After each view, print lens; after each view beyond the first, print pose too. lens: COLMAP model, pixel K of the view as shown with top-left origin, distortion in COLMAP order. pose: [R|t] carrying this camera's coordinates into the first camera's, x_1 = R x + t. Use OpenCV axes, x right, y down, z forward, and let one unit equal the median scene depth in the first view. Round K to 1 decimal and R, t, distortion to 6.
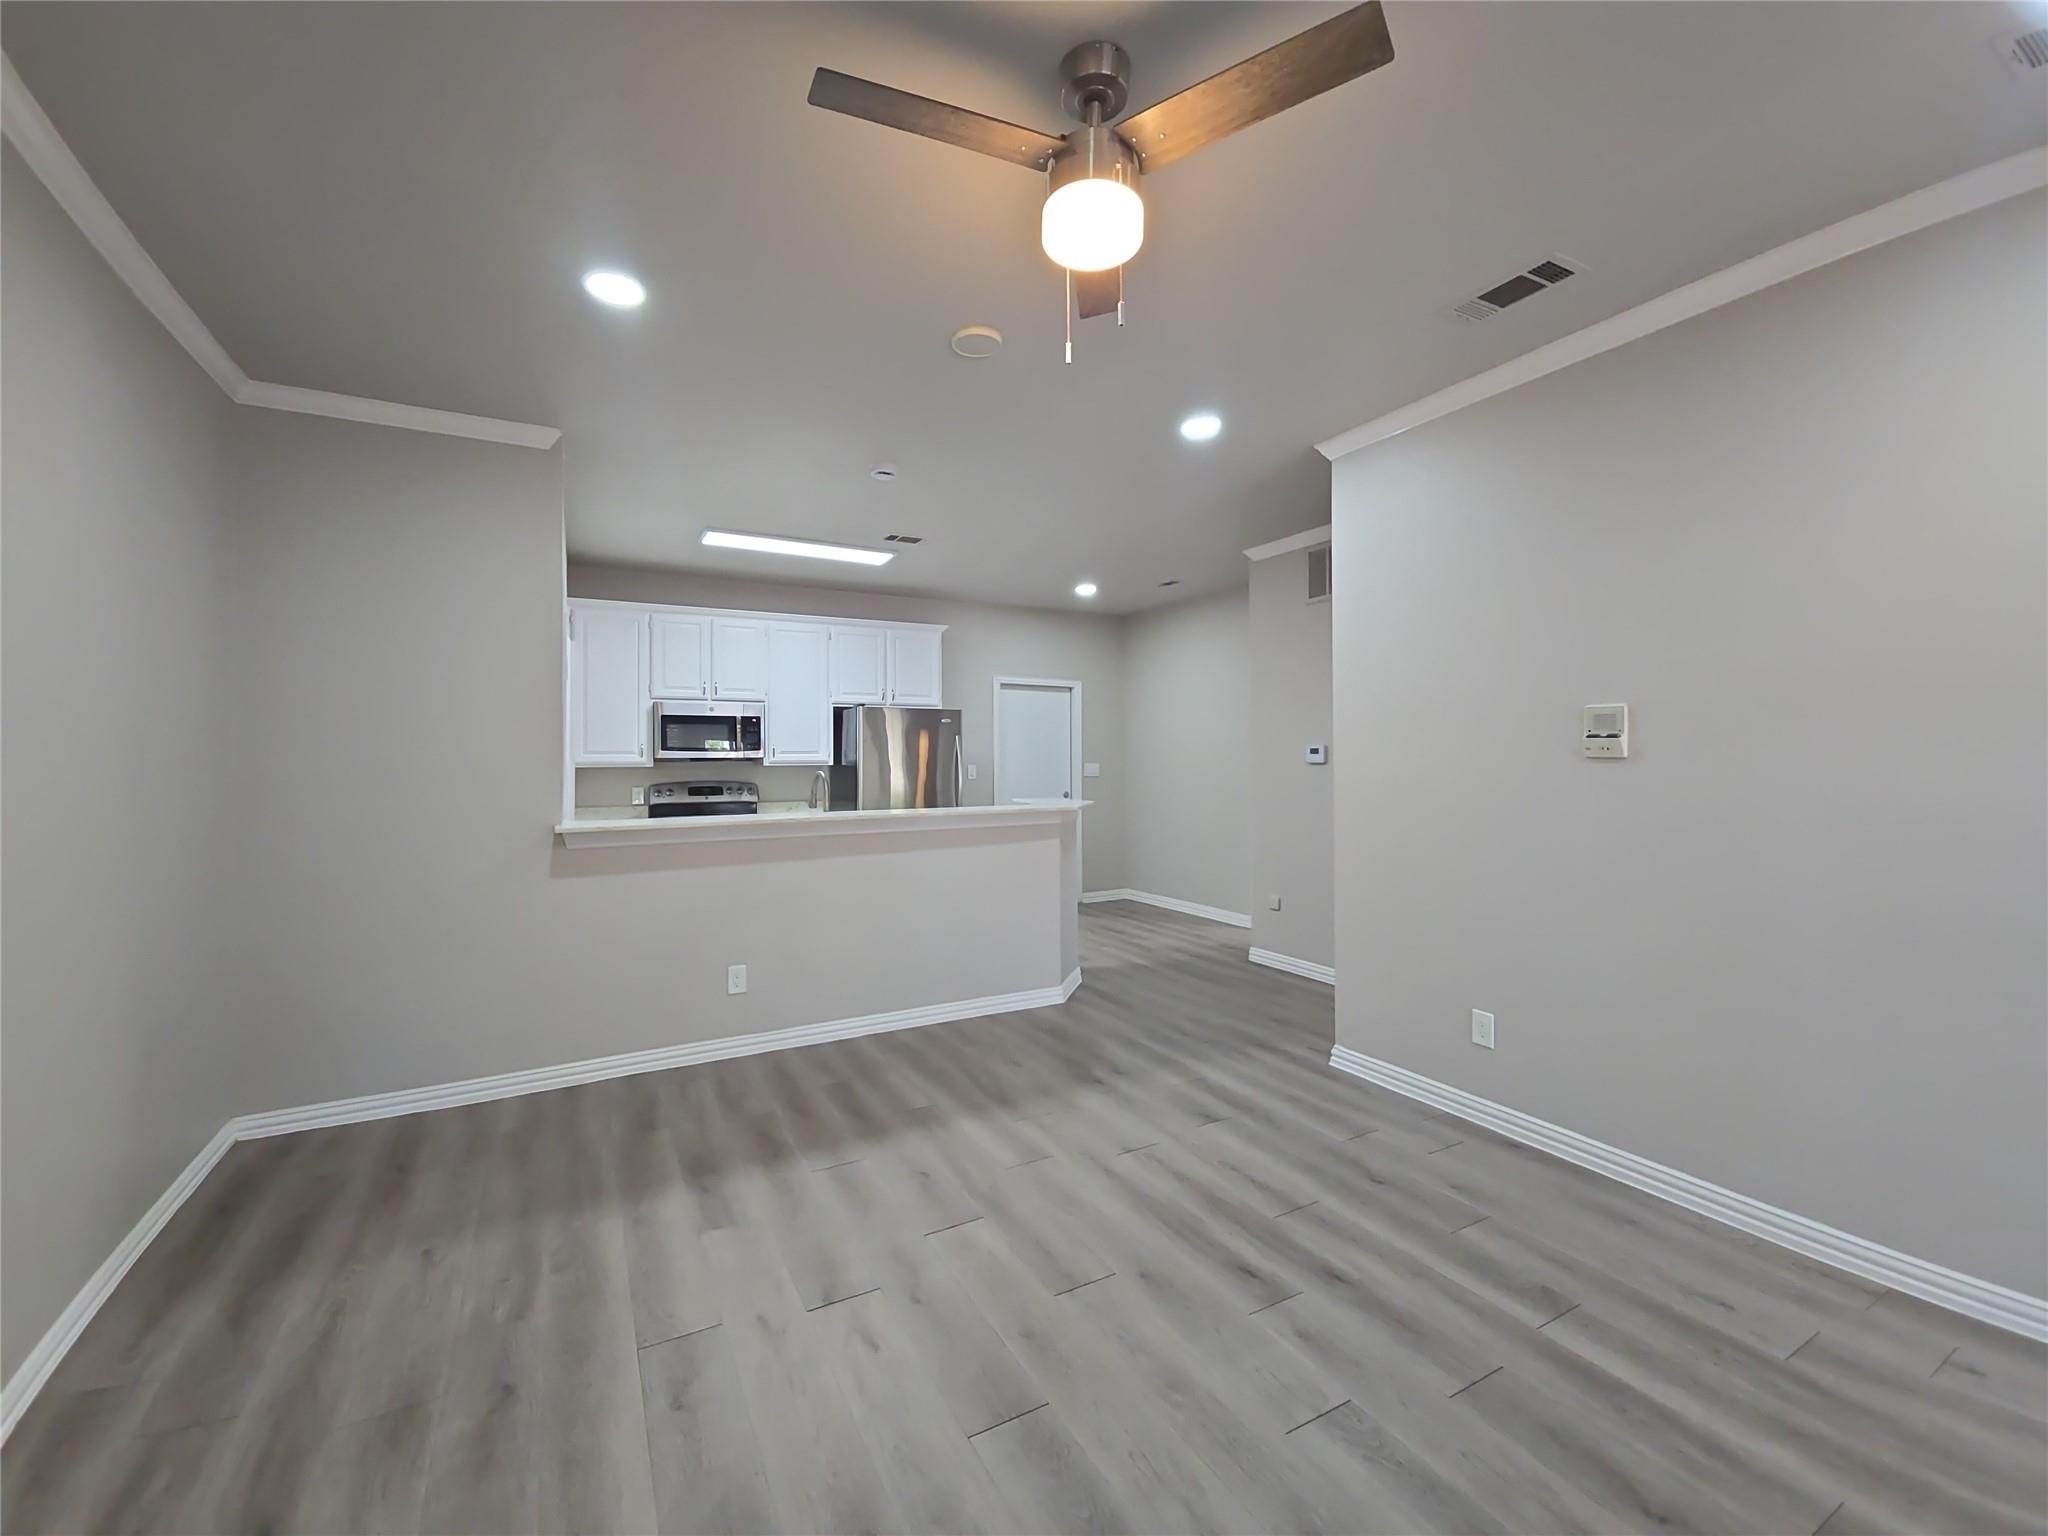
lens RADIAL K [[834.9, 0, 1020.7], [0, 834.9, 755.8], [0, 0, 1]] dist [-0.000484, -0.000994]
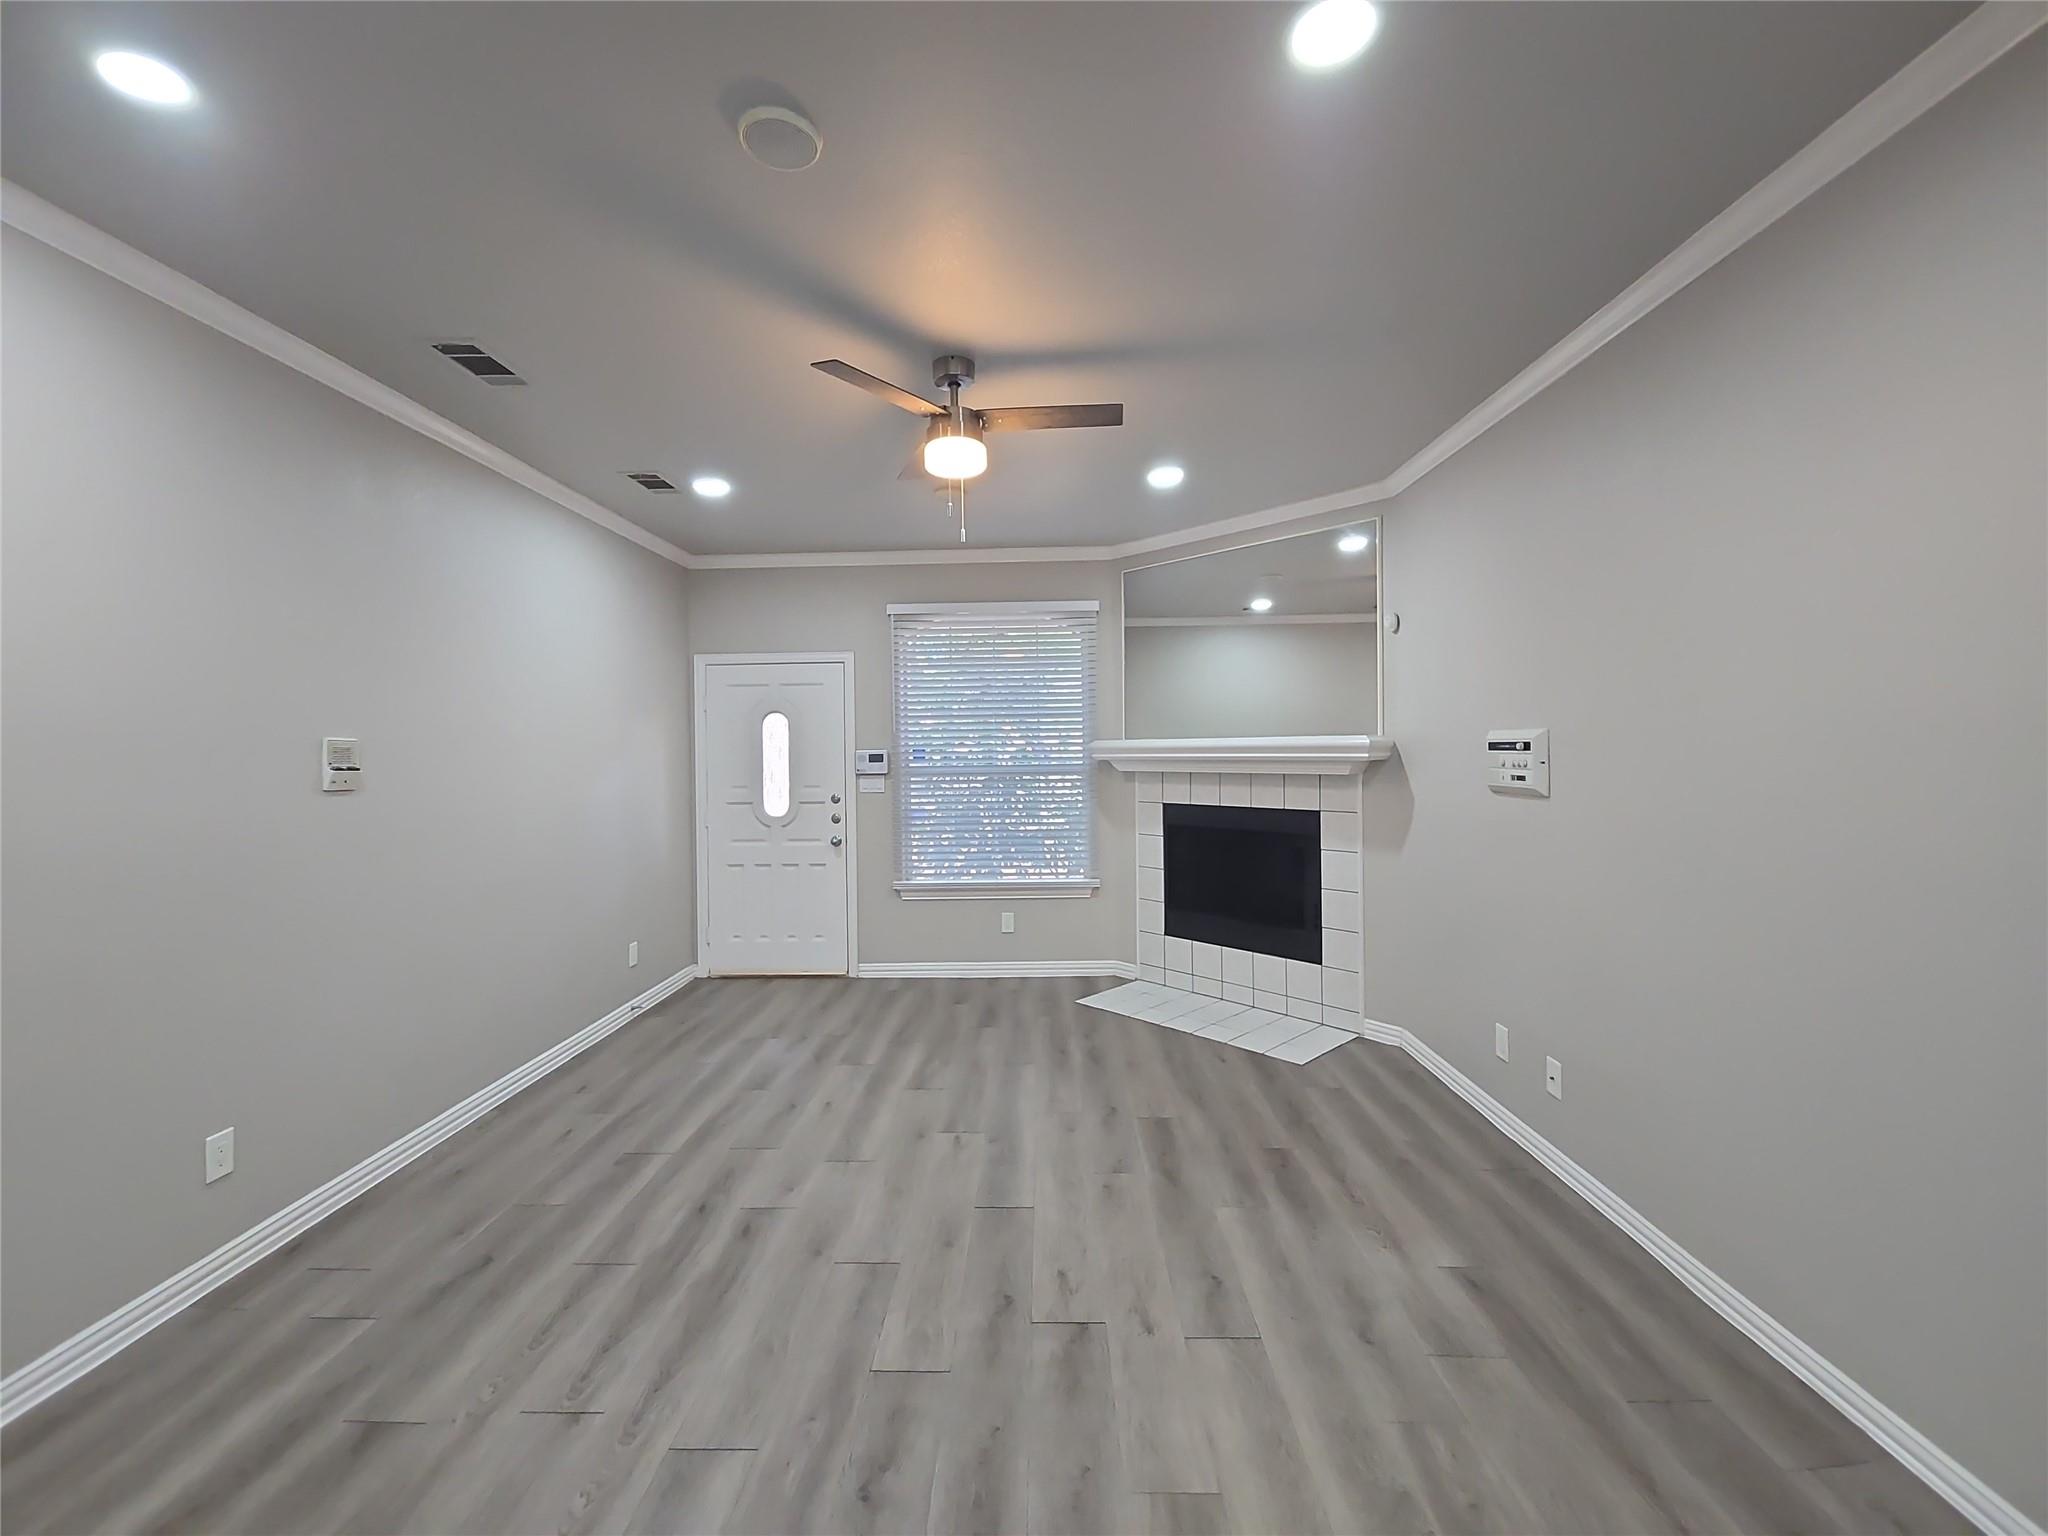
lens RADIAL K [[836.6, 0, 1020.7], [0, 836.6, 754.6], [0, 0, 1]] dist [0.002302, -0.000809]
pose [[-0.866026, 0.014429, 0.499791, -0.509397], [0.017140, 0.999853, 0.000834, -0.027373], [-0.499705, 0.009288, -0.866146, 1.426933]]
